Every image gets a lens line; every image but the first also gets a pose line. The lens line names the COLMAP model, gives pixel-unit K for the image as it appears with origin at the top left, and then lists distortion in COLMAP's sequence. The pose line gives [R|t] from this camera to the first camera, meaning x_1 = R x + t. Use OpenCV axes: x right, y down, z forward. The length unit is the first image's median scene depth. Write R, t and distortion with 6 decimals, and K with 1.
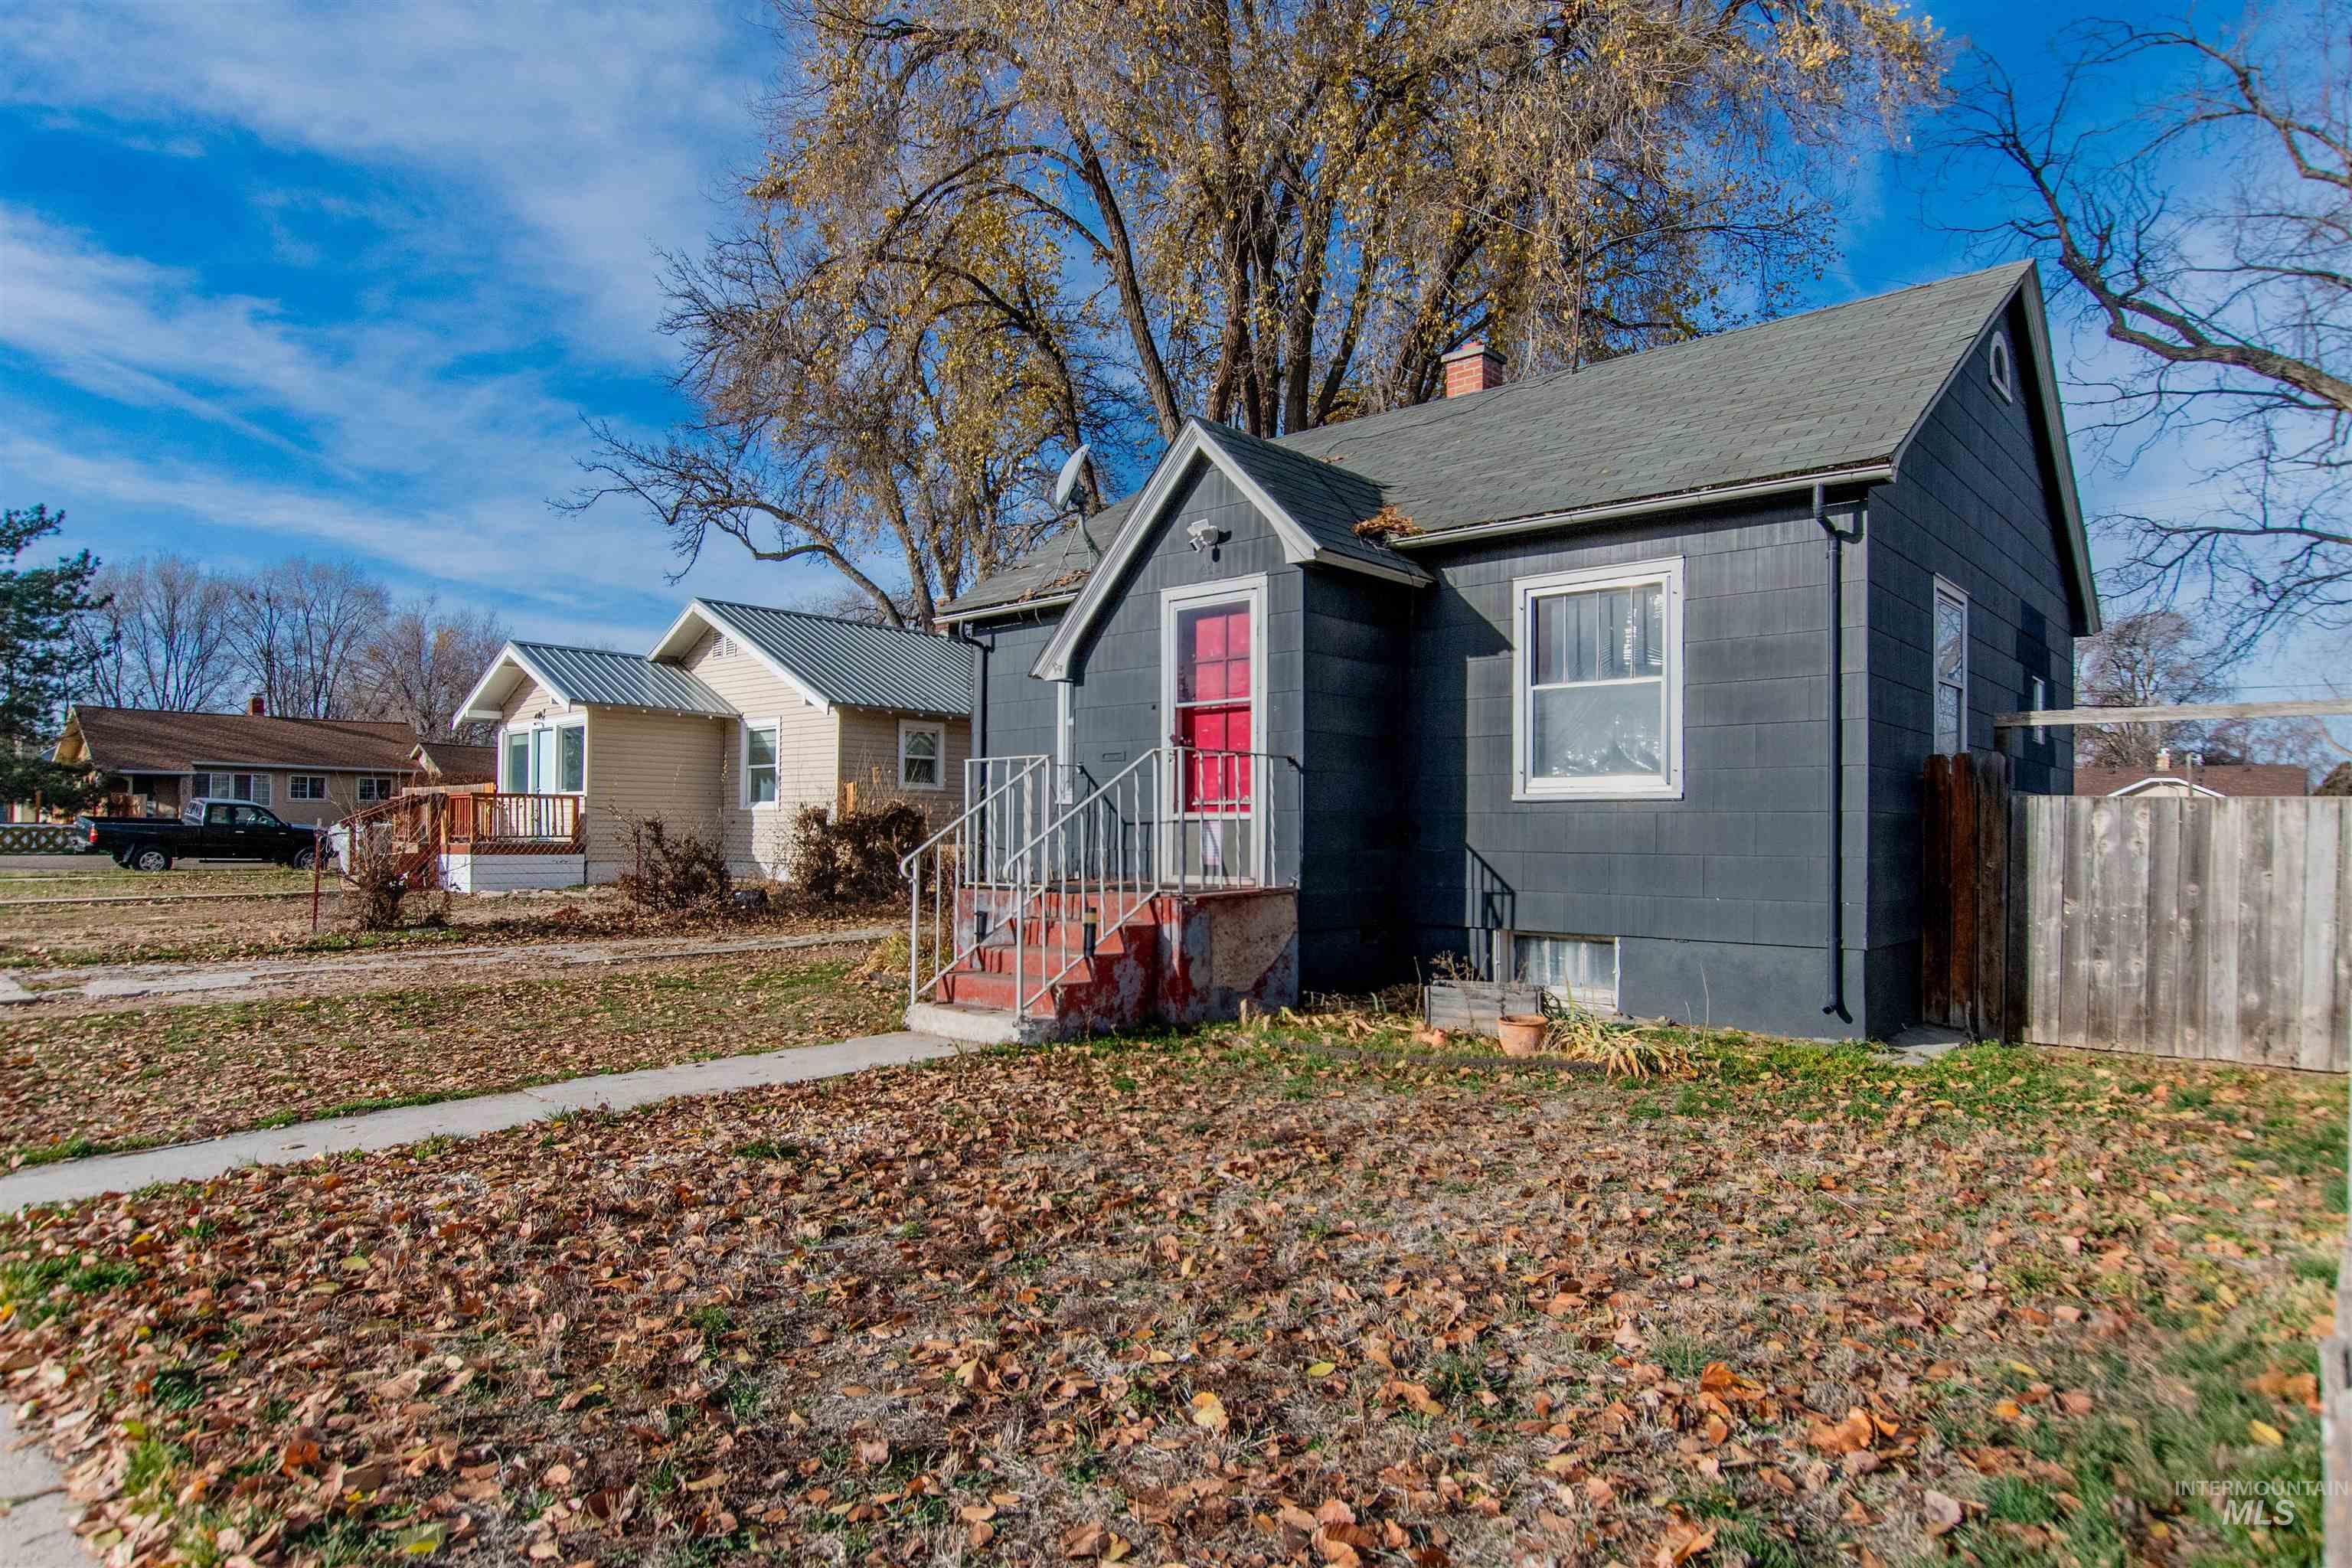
lens RADIAL K [[1364.0, 0, 1176.7], [0, 1364.0, 790.3], [0, 0, 1]] dist [-0.008648, 0.000773]
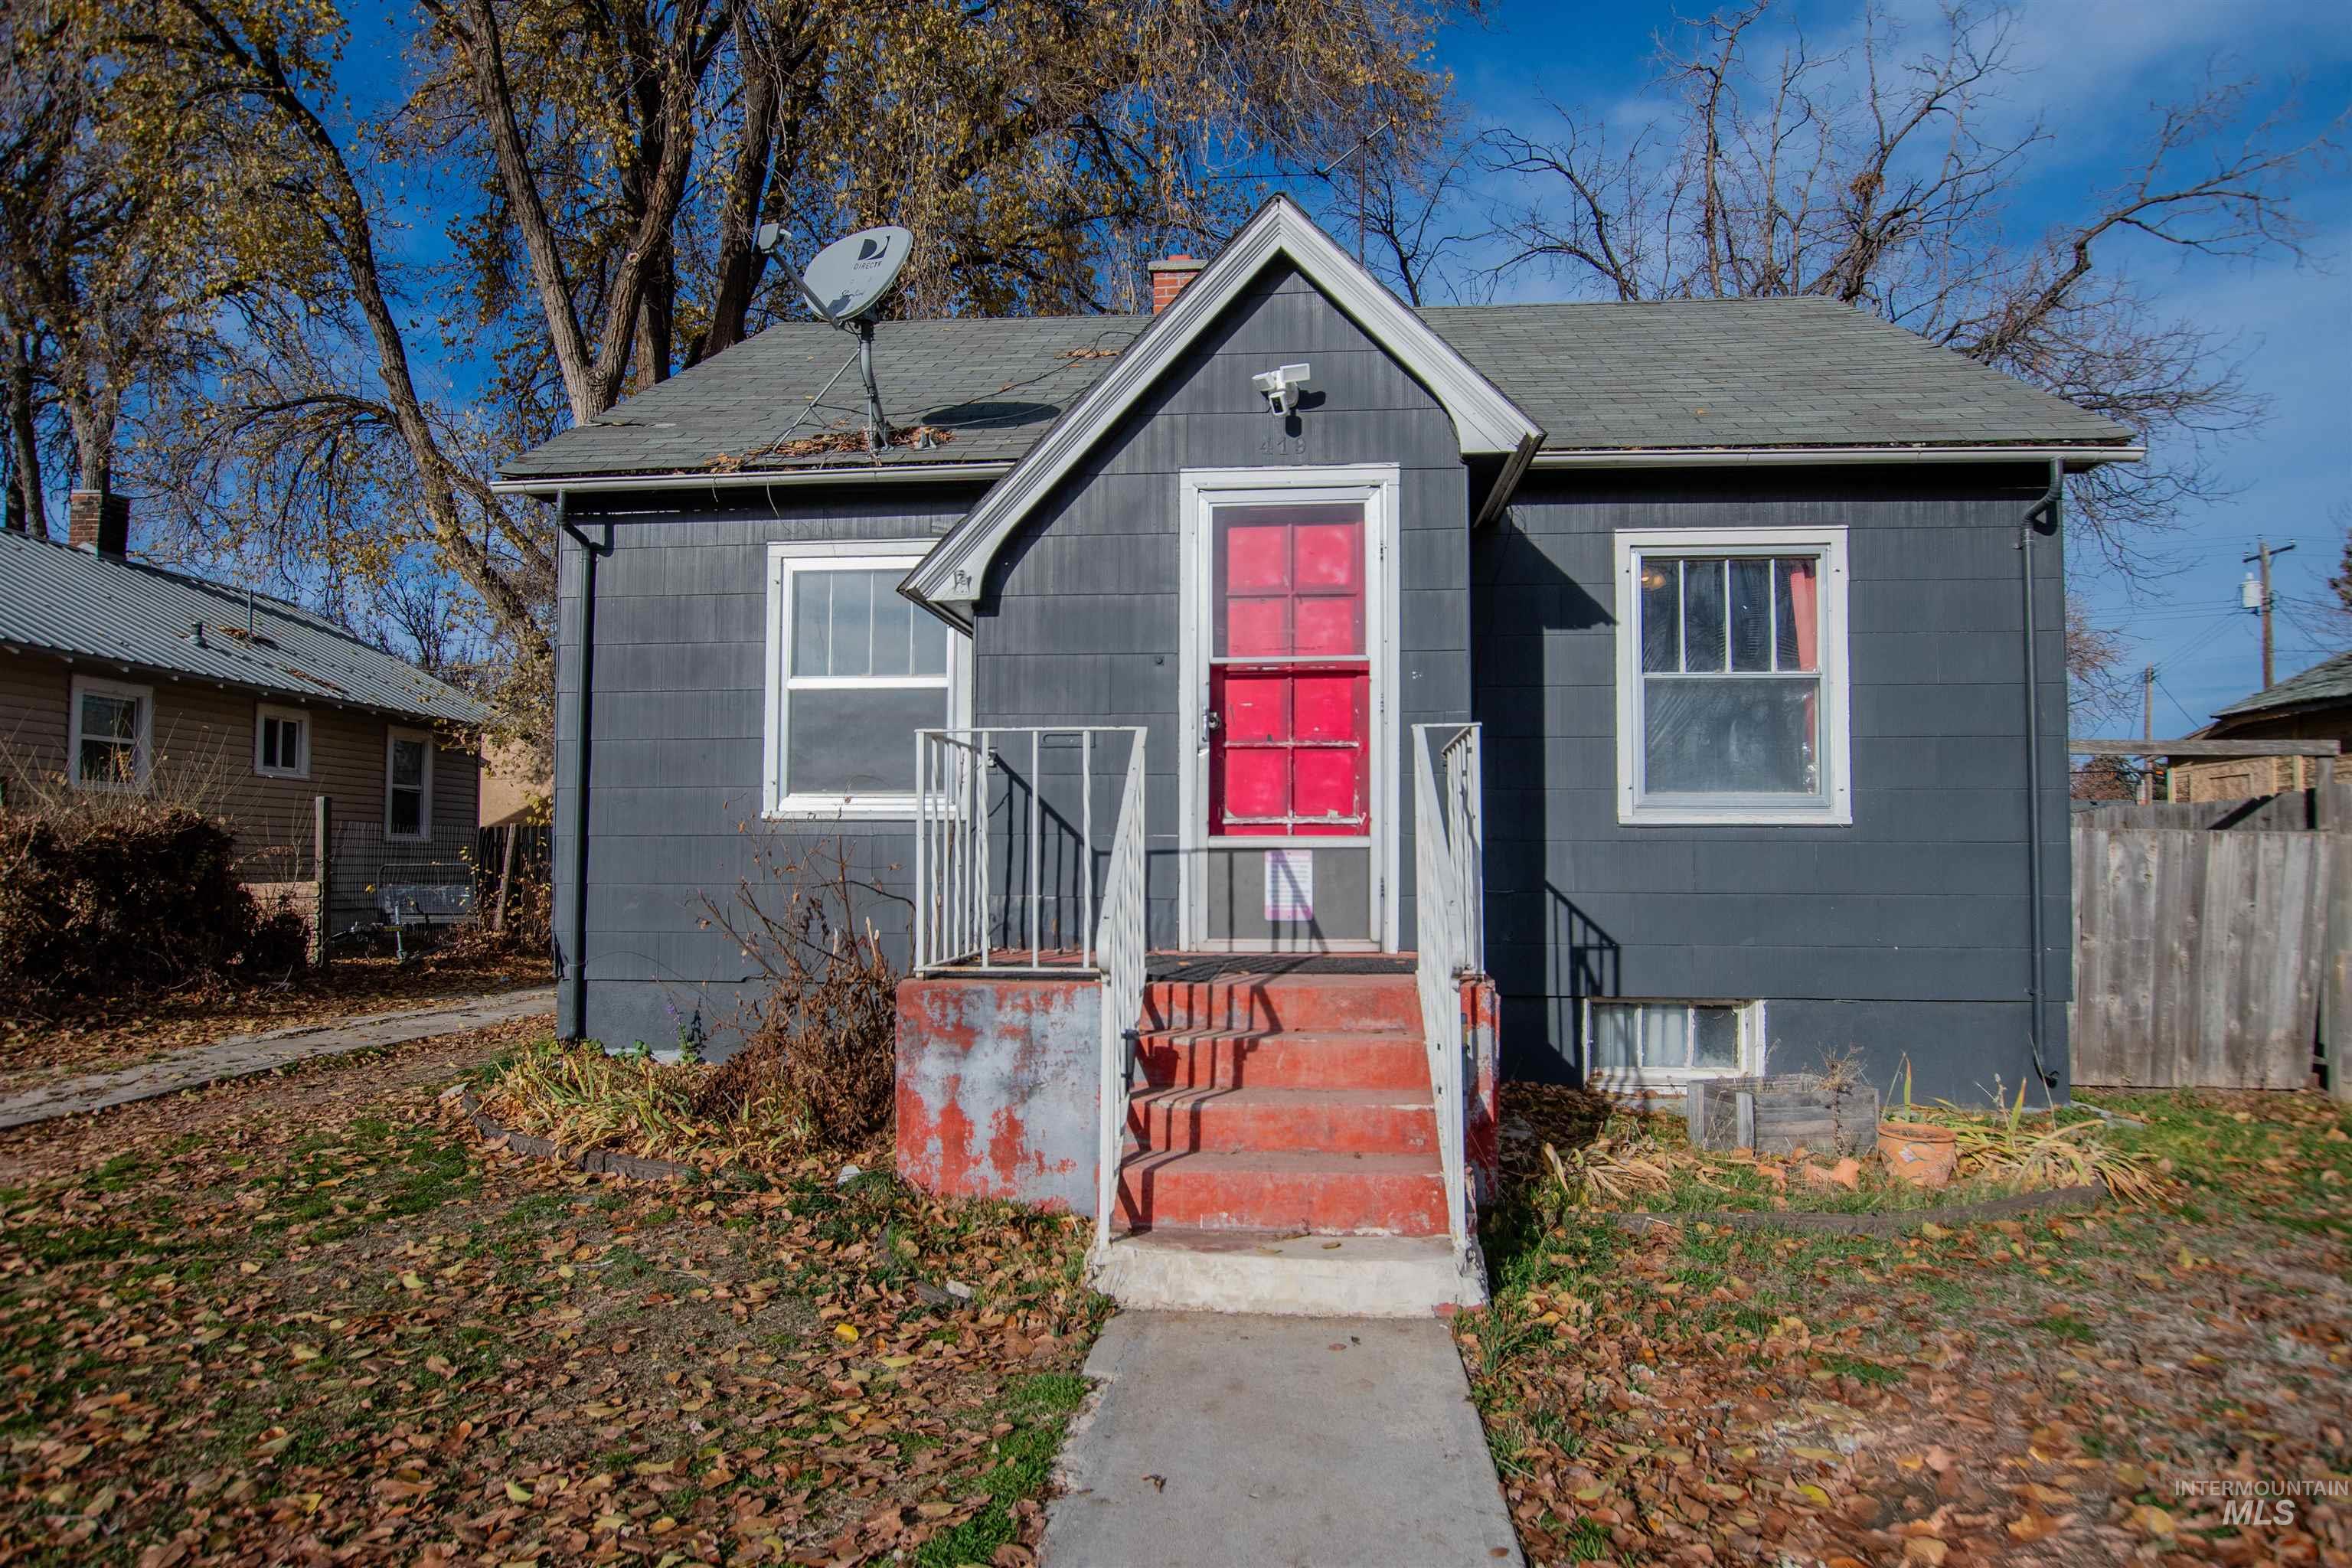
lens RADIAL K [[1364.0, 0, 1174.8], [0, 1364.0, 795.4], [0, 0, 1]] dist [-0.008648, 0.000773]
pose [[0.800158, 0.027650, 0.599151, -0.392330], [-0.018356, 0.999598, -0.021615, 0.012386], [-0.599508, 0.006297, 0.800344, 0.538320]]
